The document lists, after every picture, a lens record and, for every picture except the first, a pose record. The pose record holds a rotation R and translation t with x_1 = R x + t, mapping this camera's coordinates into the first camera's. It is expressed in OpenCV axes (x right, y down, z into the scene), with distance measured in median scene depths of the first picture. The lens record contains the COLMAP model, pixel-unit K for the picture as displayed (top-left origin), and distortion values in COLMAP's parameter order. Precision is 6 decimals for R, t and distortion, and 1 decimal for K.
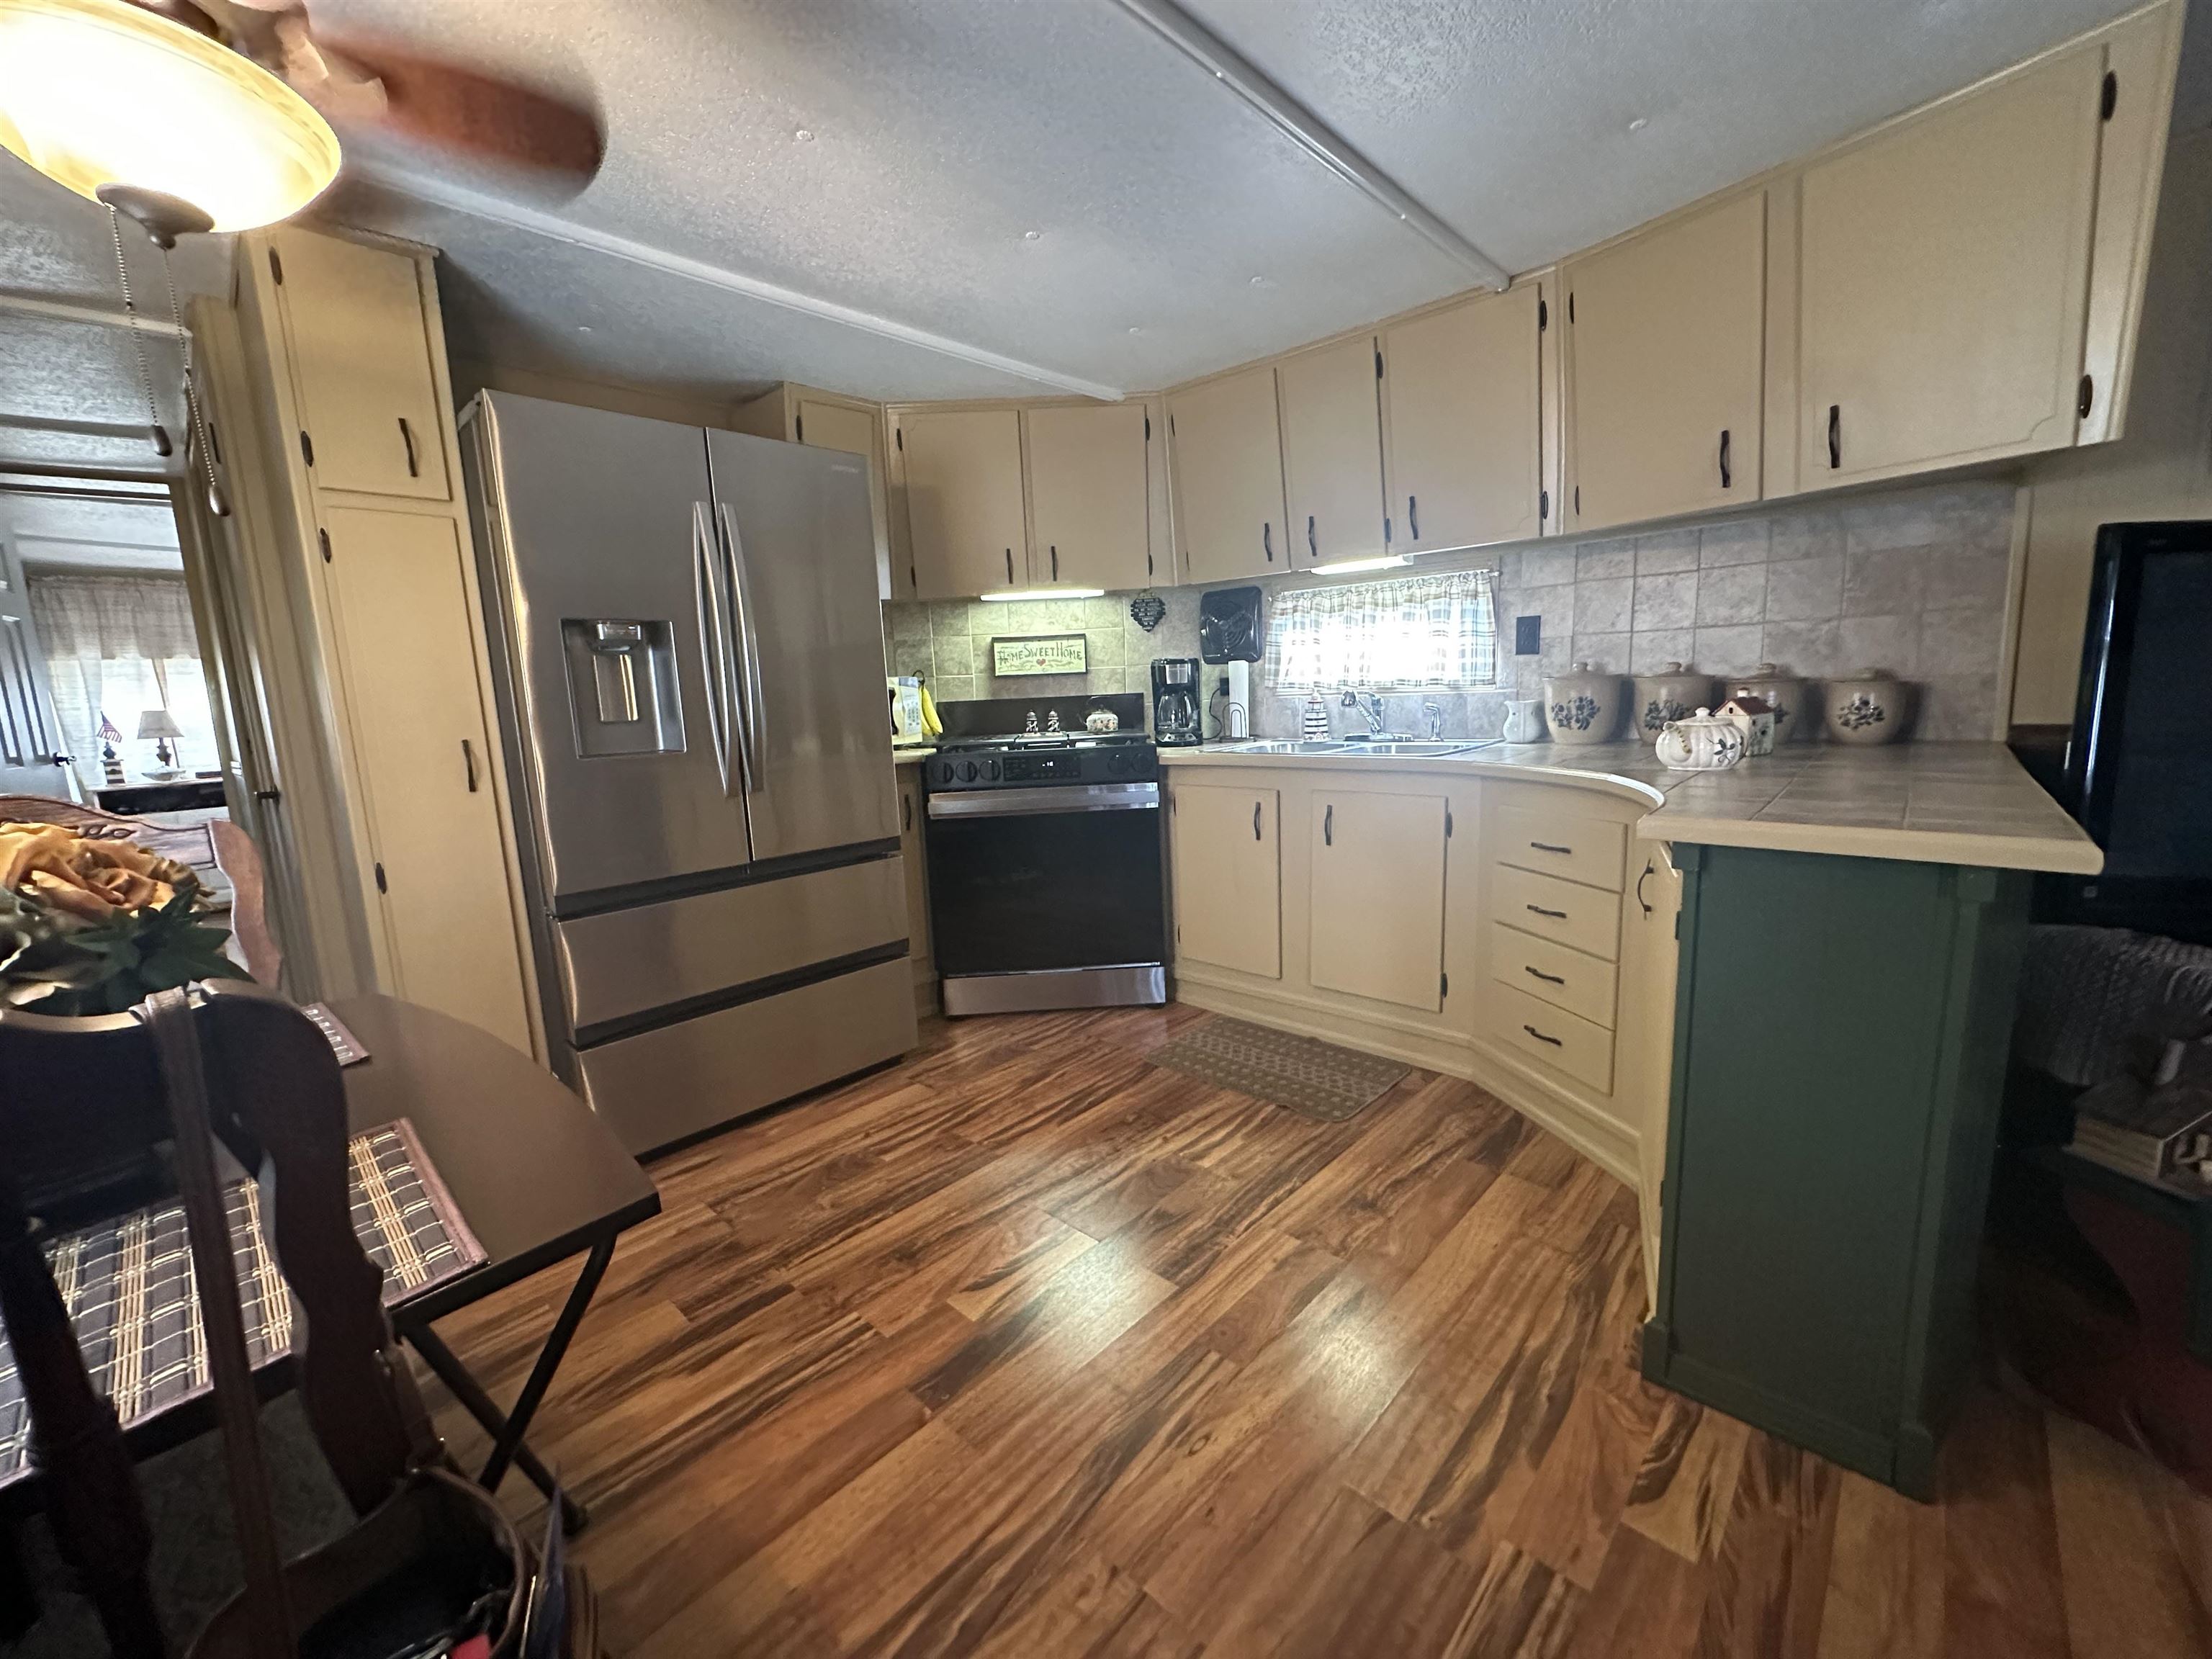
lens RADIAL K [[895.8, 0, 1106.0], [0, 895.8, 829.5], [0, 0, 1]] dist [-0.002885, -0.000406]
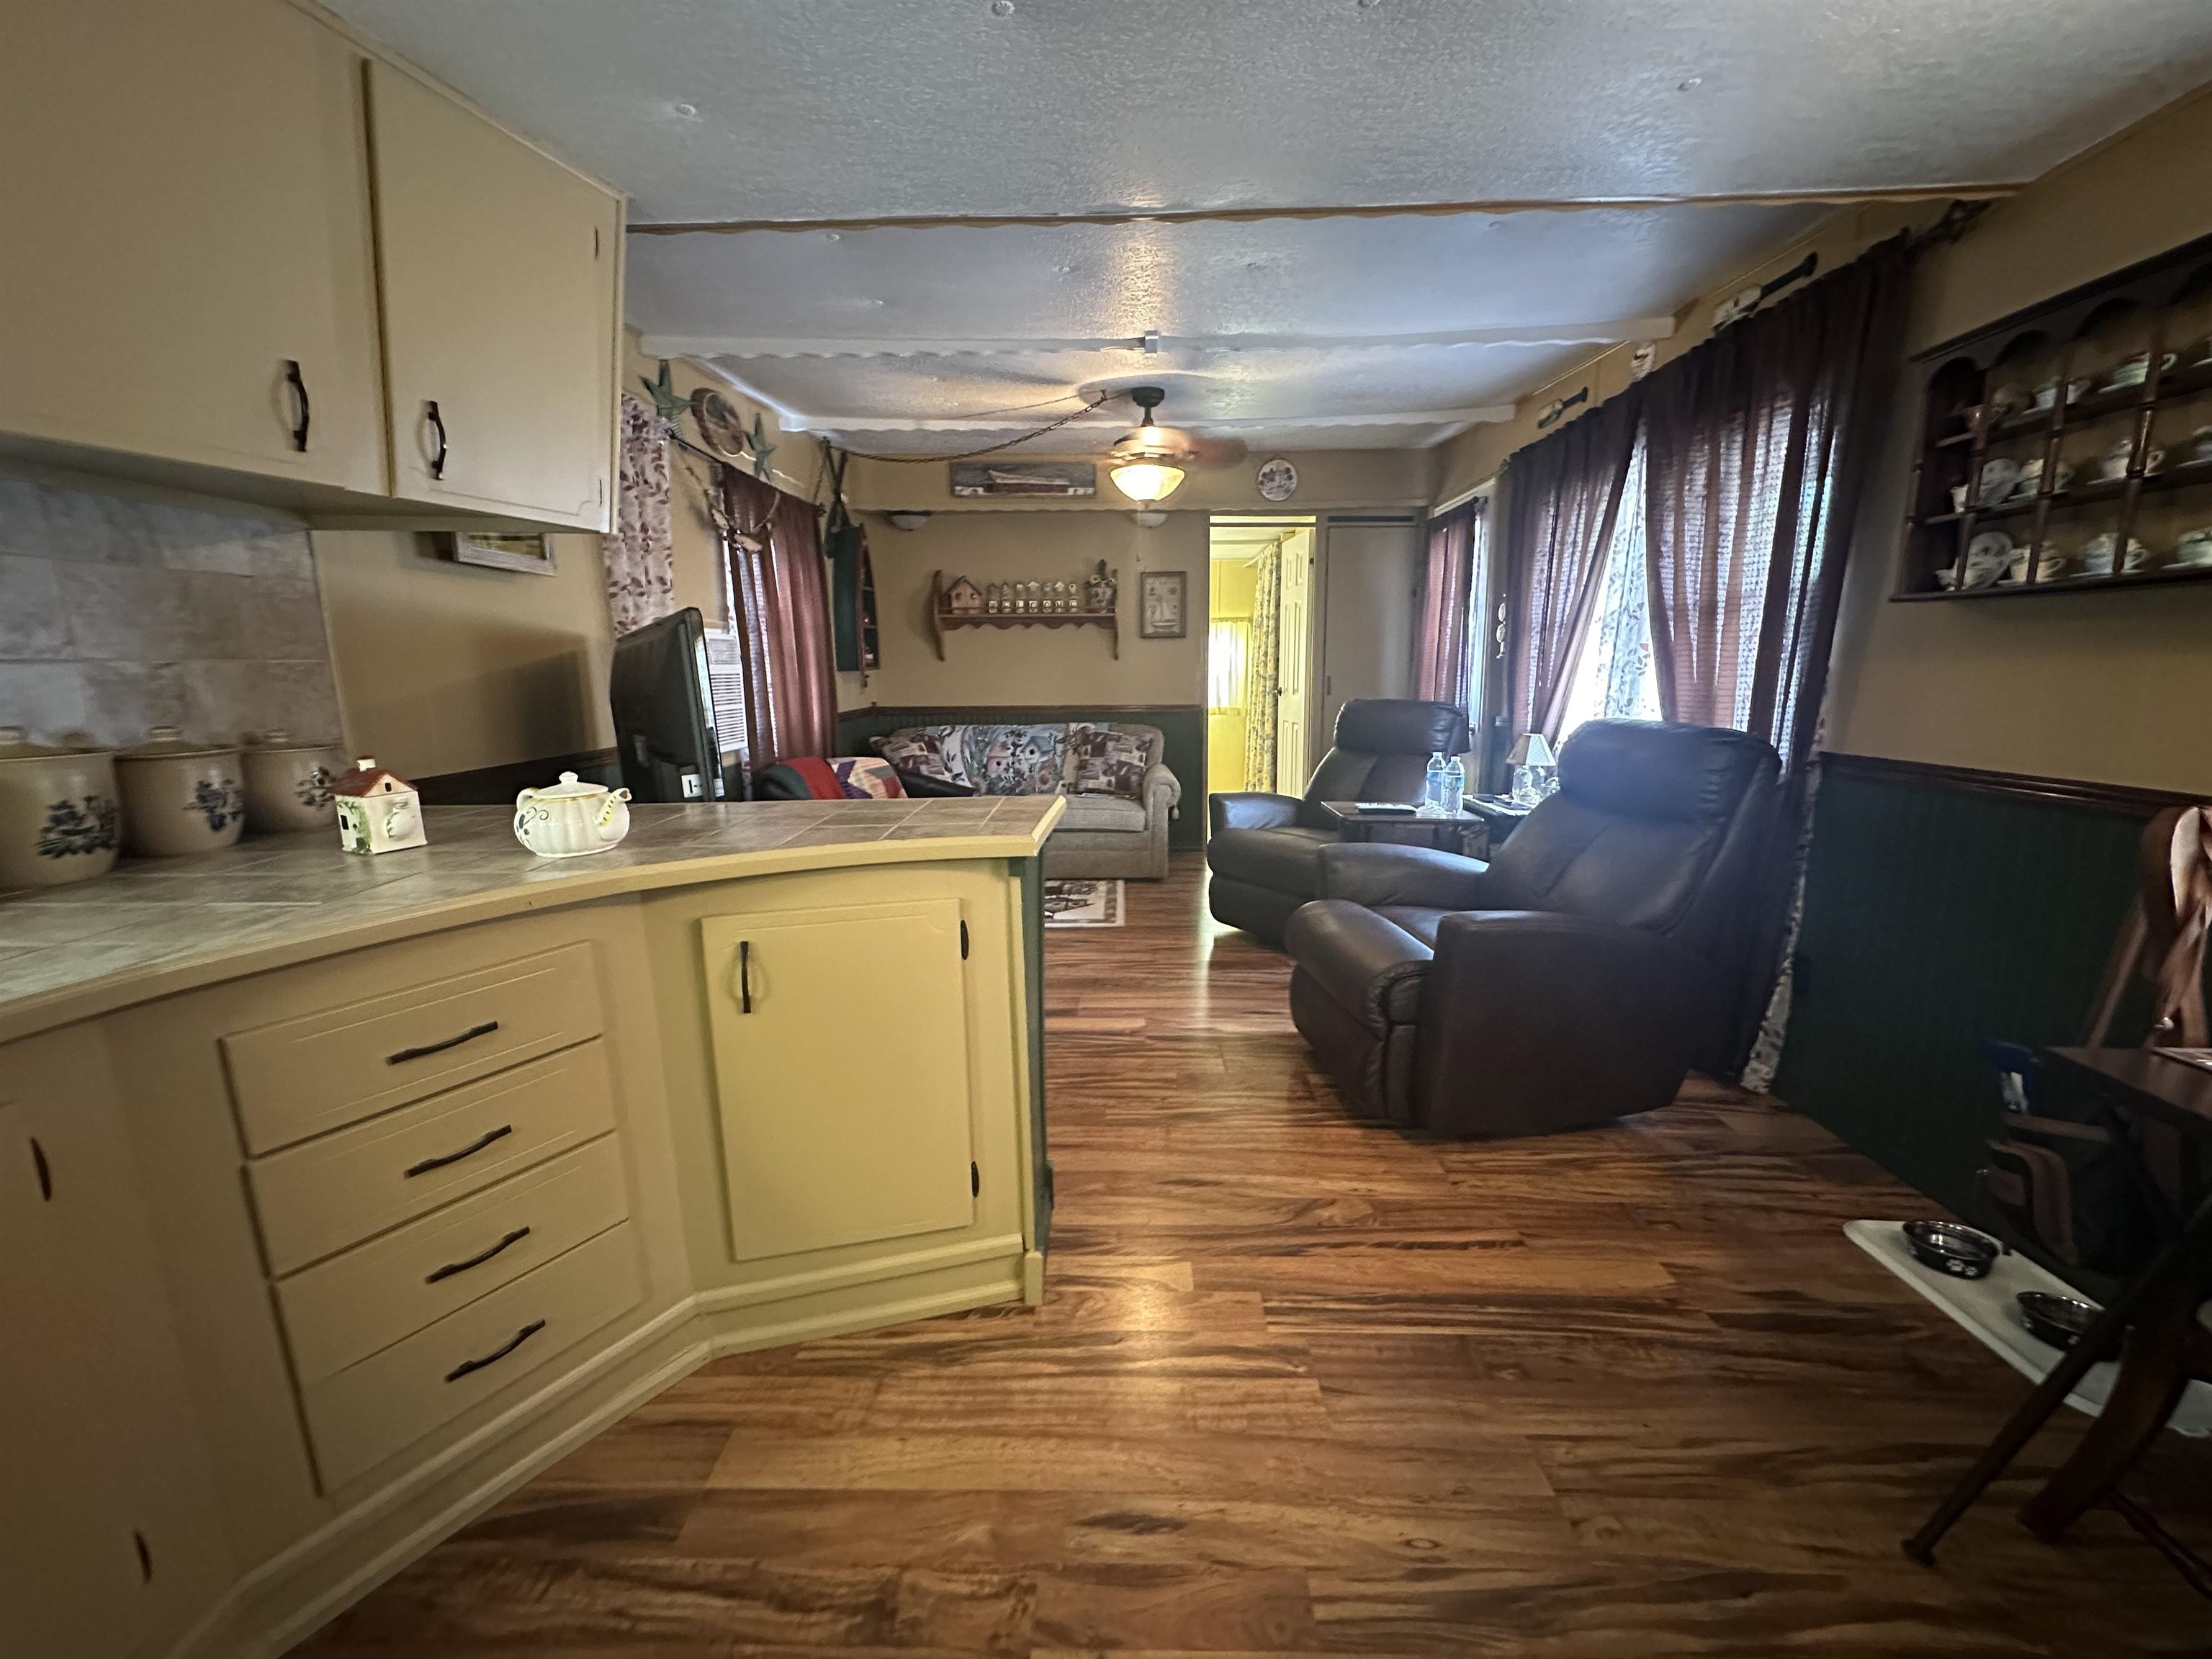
lens RADIAL K [[895.8, 0, 1106.0], [0, 895.8, 829.5], [0, 0, 1]] dist [-0.002885, -0.000406]
pose [[-0.677752, -0.079805, 0.730946, -0.178405], [0.163393, 0.952892, 0.255539, -0.179174], [-0.716906, 0.292624, -0.632785, 1.001981]]
